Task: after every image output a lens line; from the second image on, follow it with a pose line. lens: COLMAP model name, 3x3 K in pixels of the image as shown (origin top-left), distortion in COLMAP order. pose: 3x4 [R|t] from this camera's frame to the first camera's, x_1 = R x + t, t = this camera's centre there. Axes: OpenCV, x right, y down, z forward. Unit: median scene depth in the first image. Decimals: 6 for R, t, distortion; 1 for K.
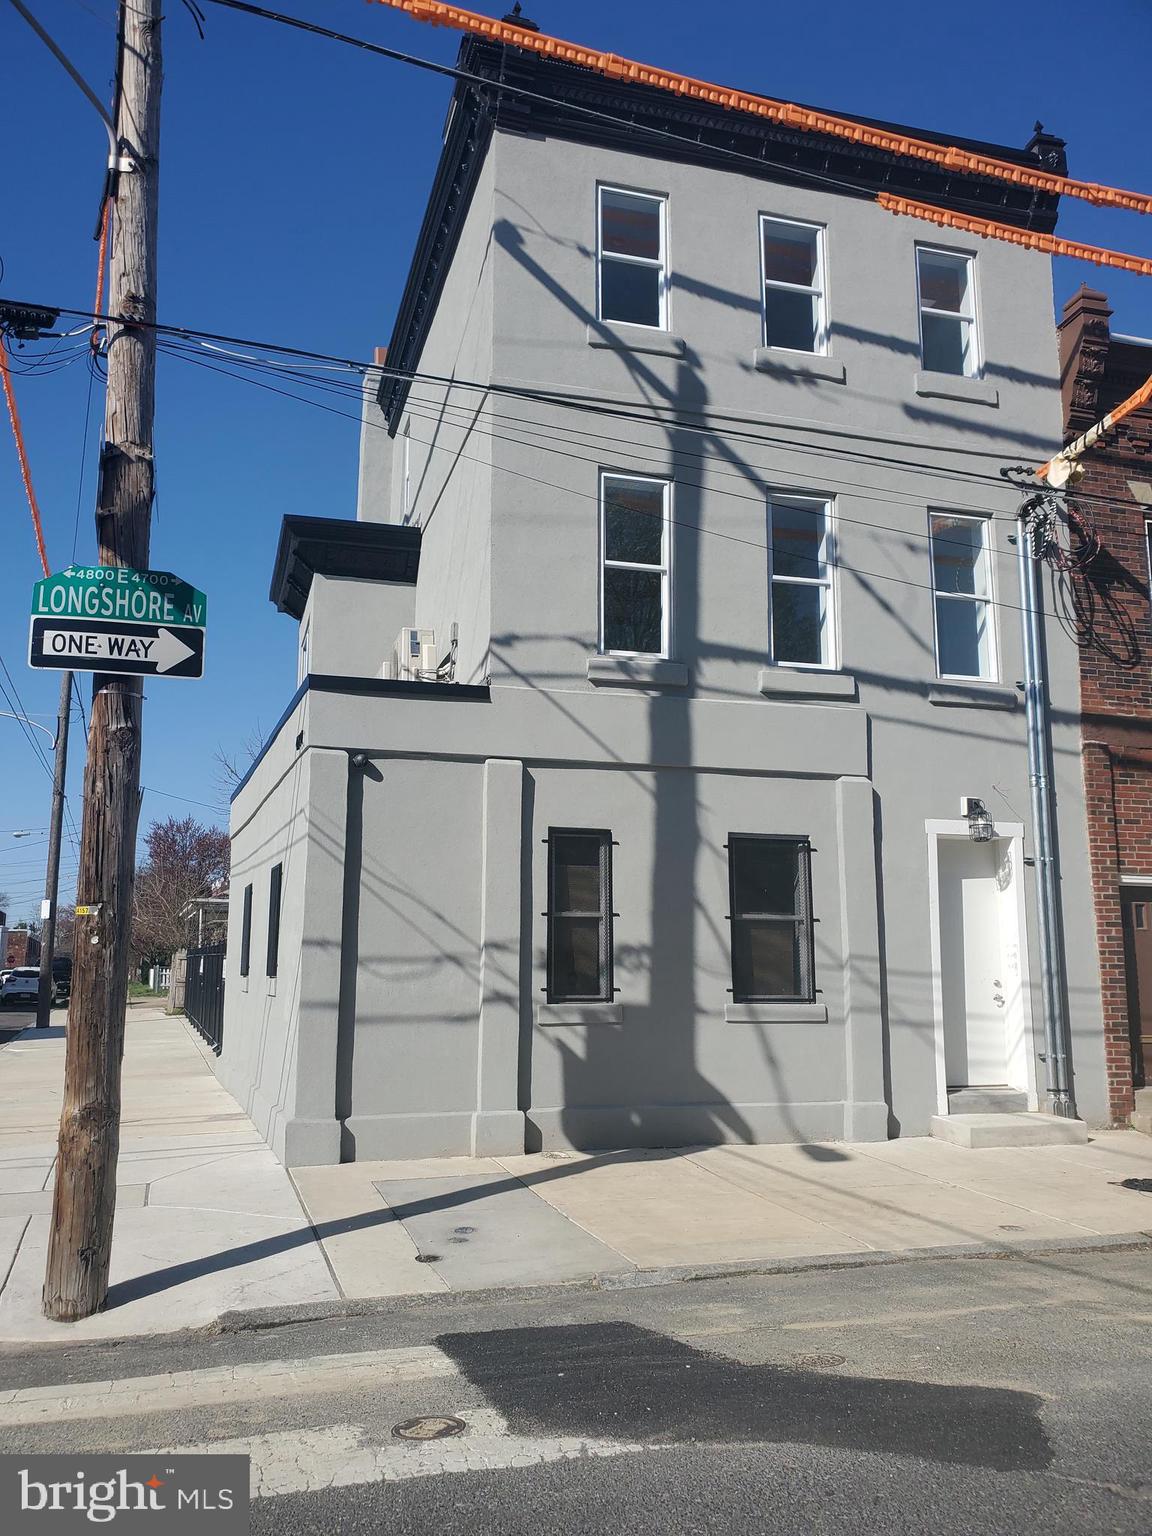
lens RADIAL K [[1199.1, 0, 565.4], [0, 1199.1, 768.4], [0, 0, 1]] dist [0.037689, -0.014194]
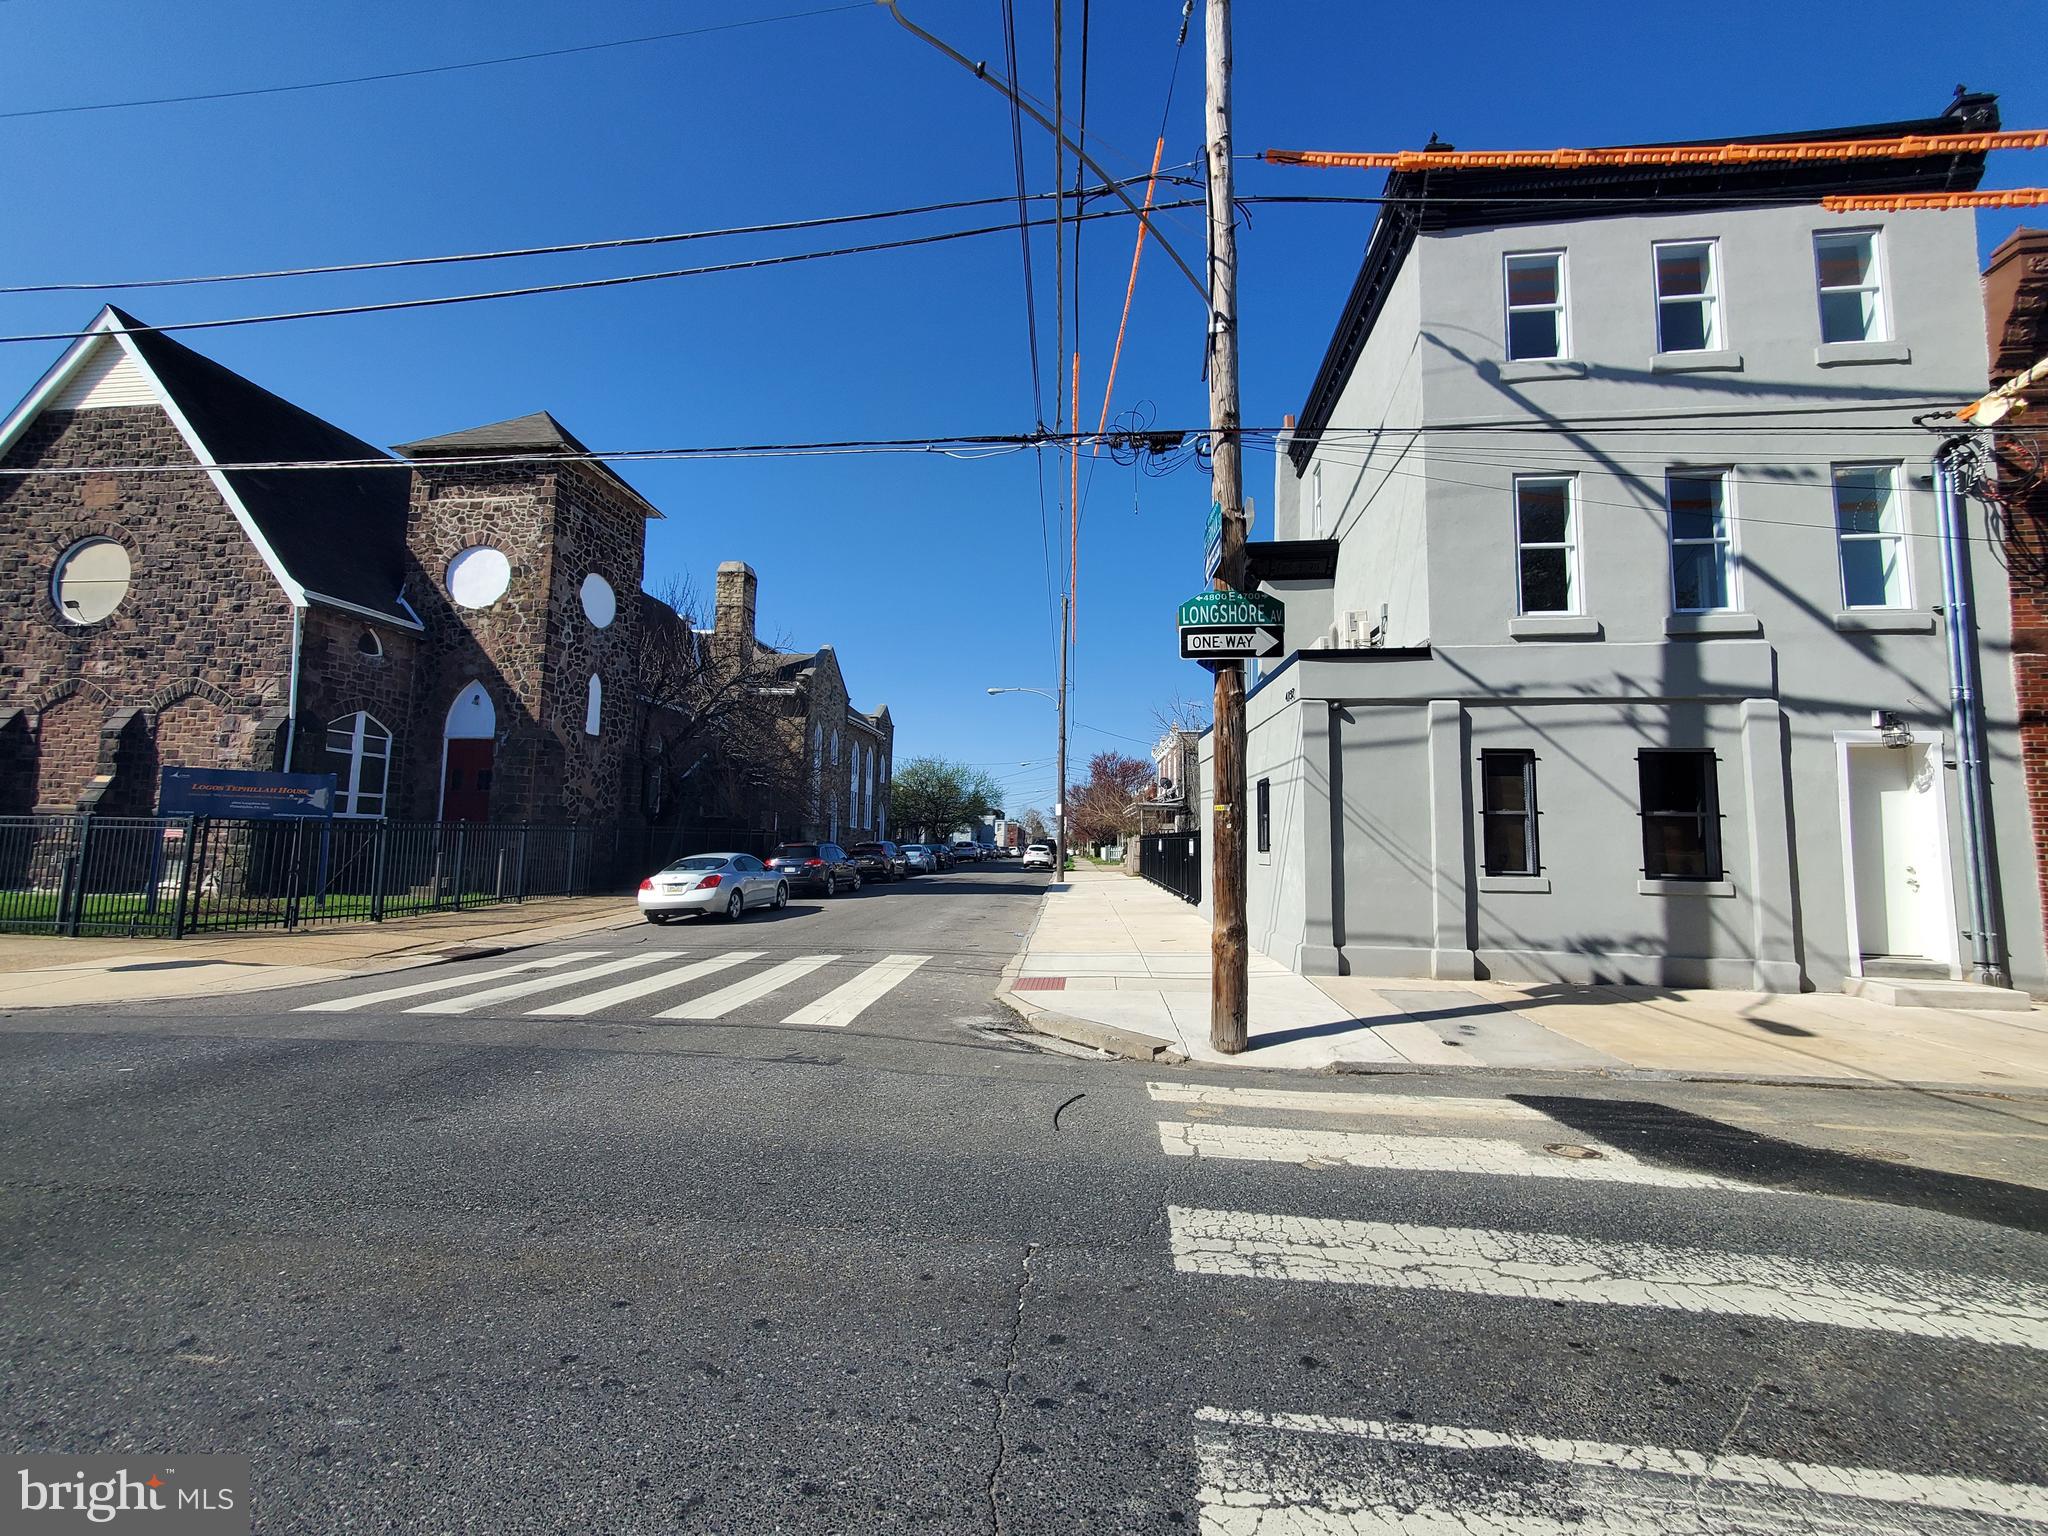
lens RADIAL K [[815.4, 0, 1024.7], [0, 815.4, 766.7], [0, 0, 1]] dist [0.013008, -0.001754]
pose [[0.921305, -0.022947, -0.388163, -0.133804], [0.047463, 0.997429, 0.053688, -0.005054], [0.385933, -0.067887, 0.920026, -0.062840]]
